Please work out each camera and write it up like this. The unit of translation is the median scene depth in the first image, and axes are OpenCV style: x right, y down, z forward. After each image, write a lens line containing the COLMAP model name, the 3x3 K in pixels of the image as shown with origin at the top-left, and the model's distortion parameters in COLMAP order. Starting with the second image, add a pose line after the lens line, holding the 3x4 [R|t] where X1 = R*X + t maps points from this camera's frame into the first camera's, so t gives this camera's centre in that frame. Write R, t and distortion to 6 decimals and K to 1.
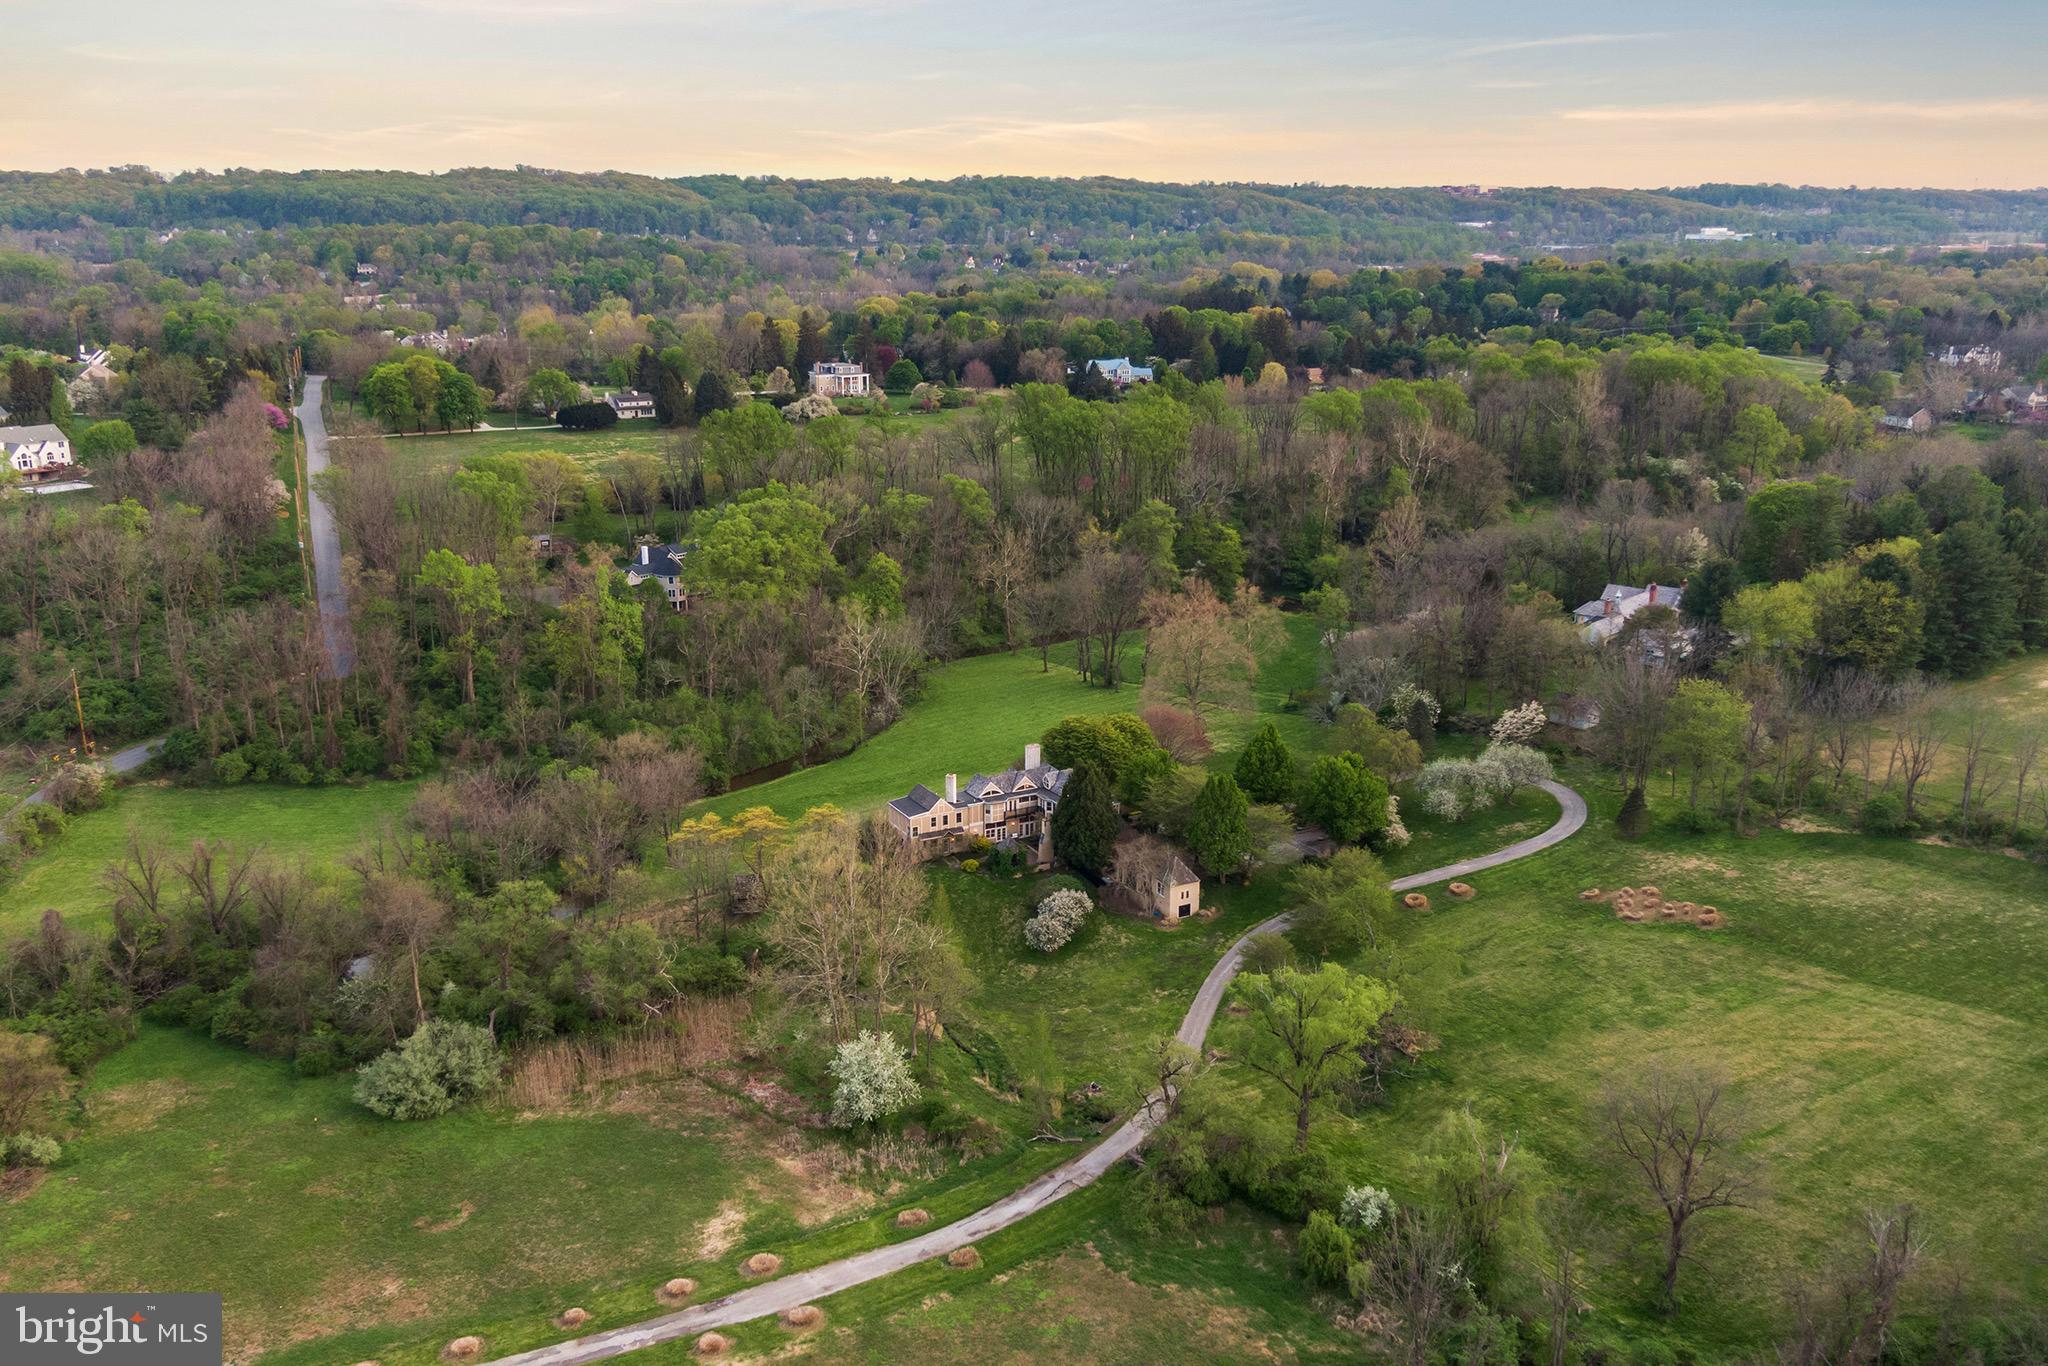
lens RADIAL K [[1653.4, 0, 1024.0], [0, 1653.4, 683.0], [0, 0, 1]] dist [0.015388, 0.002875]
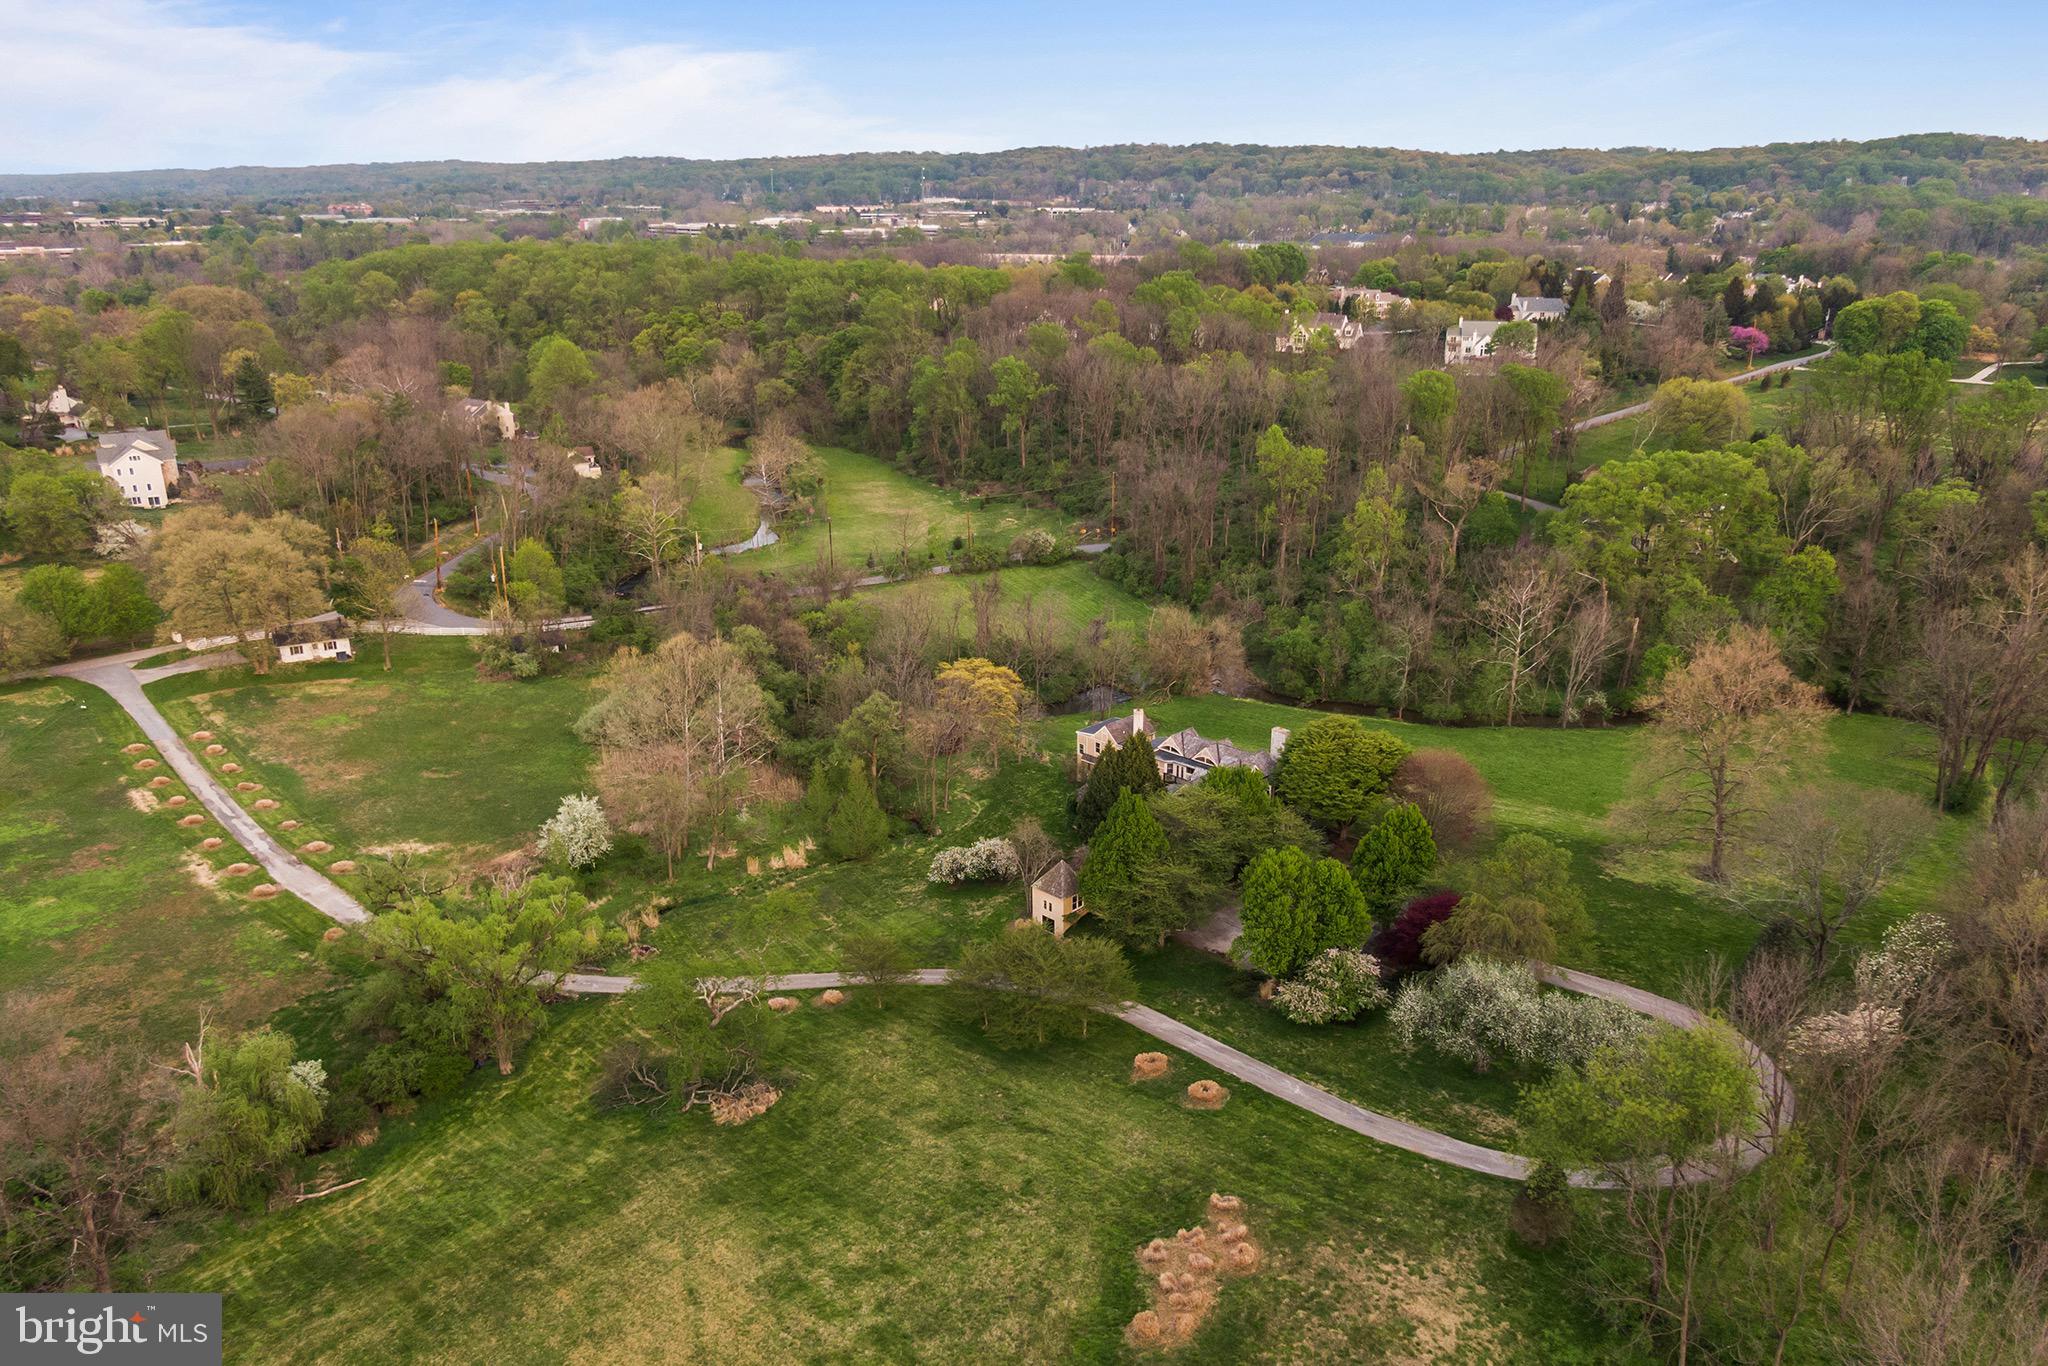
lens RADIAL K [[1433.8, 0, 1044.3], [0, 1433.8, 691.5], [0, 0, 1]] dist [0.020010, -0.027540]
pose [[0.328710, 0.314527, -0.890518, 0.525809], [-0.253075, 0.937766, 0.237799, -0.105767], [0.909892, 0.147201, 0.387852, 0.533499]]
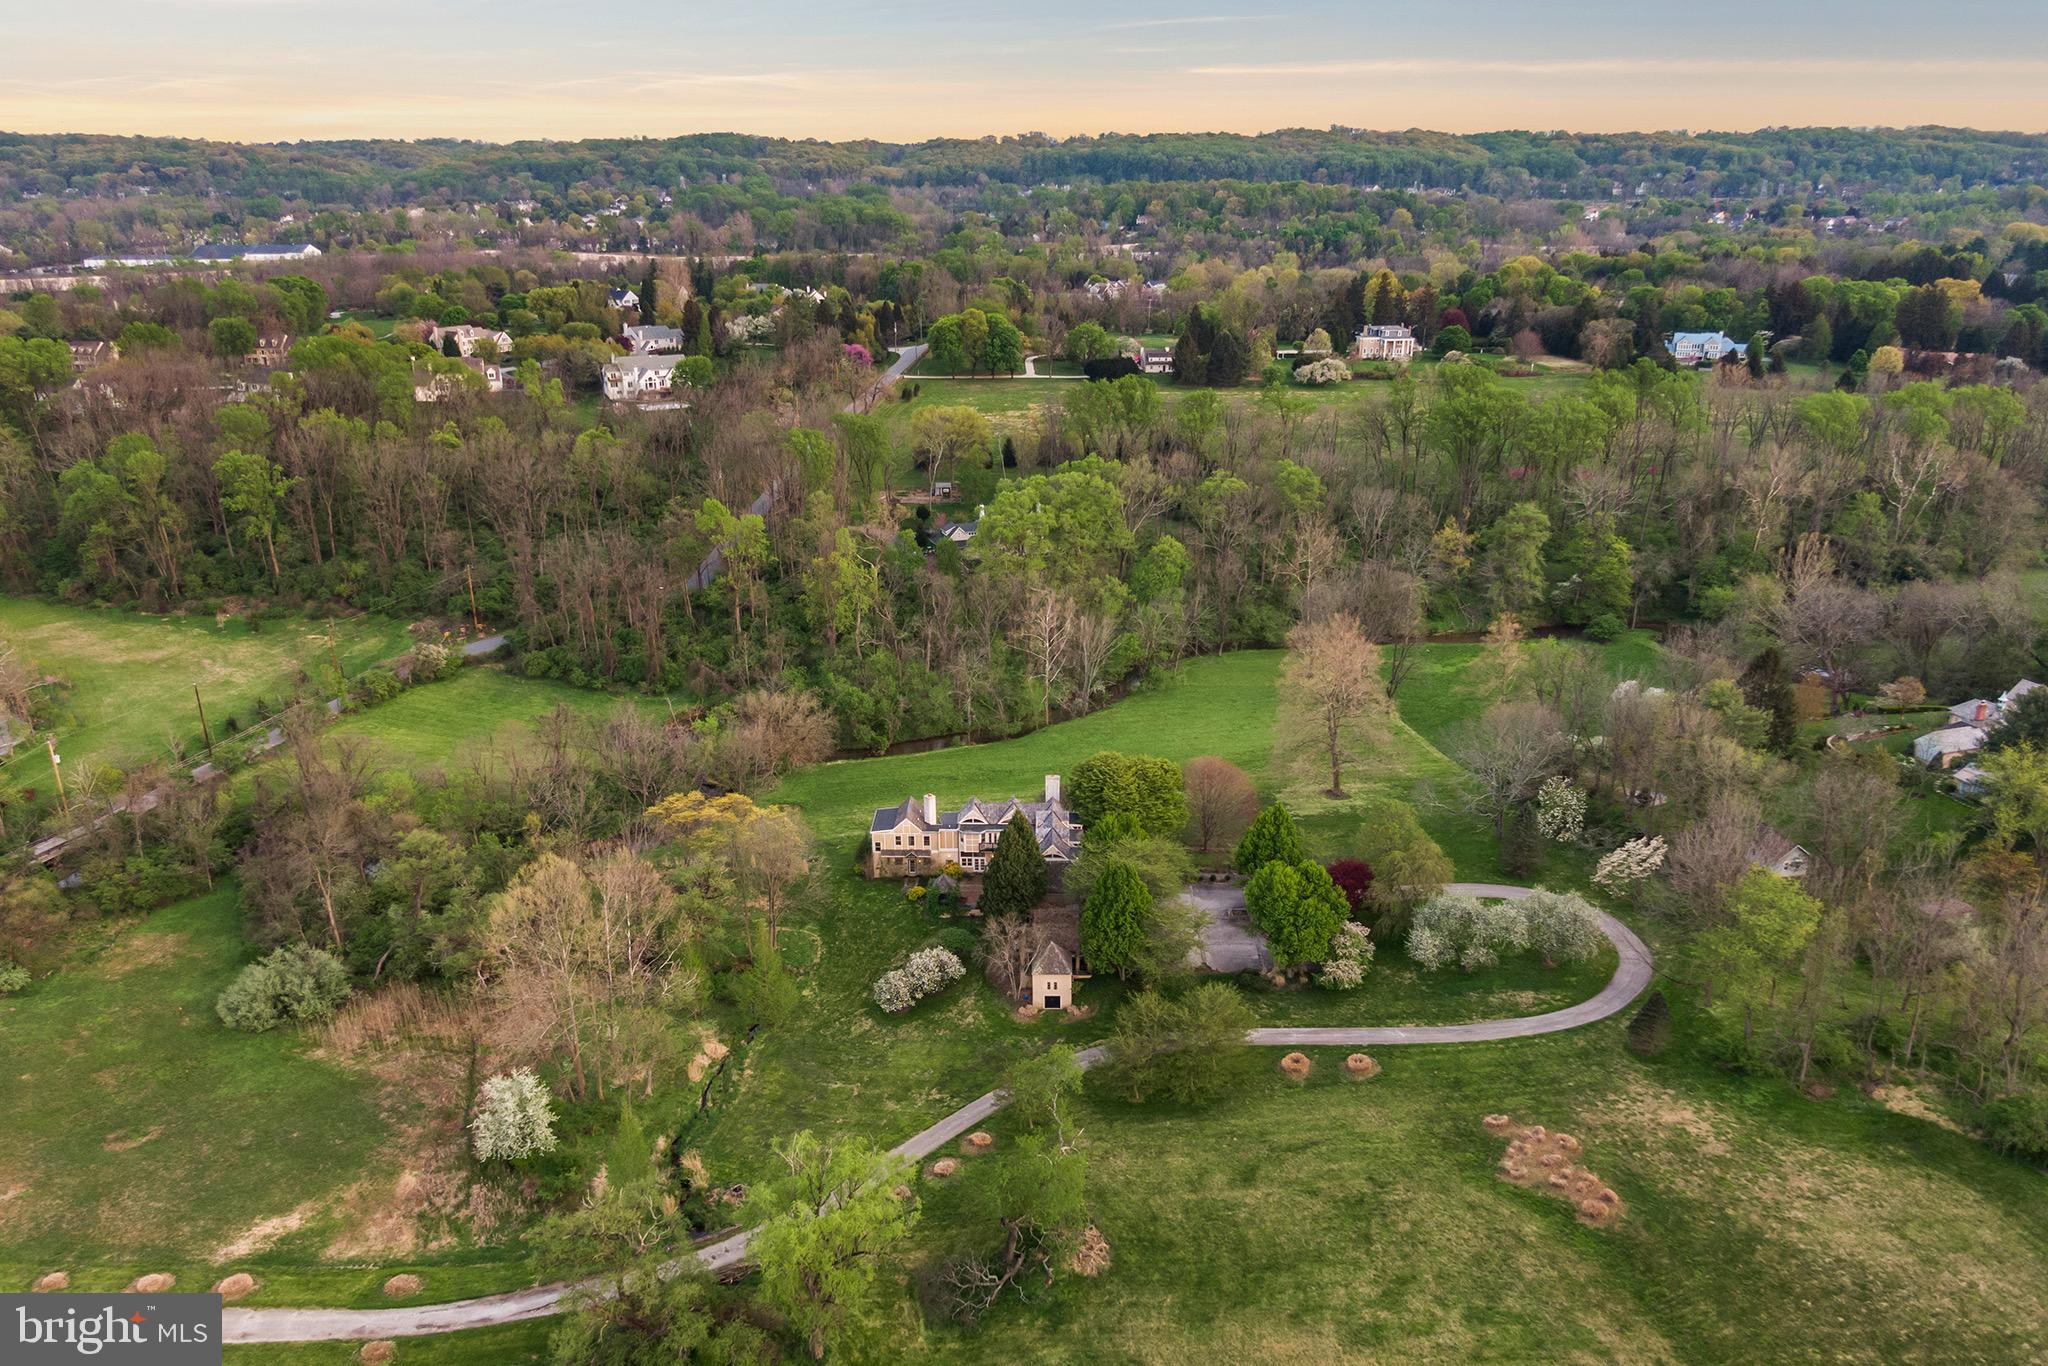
lens RADIAL K [[1433.8, 0, 1044.3], [0, 1433.8, 691.5], [0, 0, 1]] dist [0.020010, -0.027540]
pose [[0.879437, 0.159667, -0.448438, 0.314437], [-0.125917, 0.986540, 0.104322, -0.082777], [0.459059, -0.035279, 0.887705, 0.236898]]
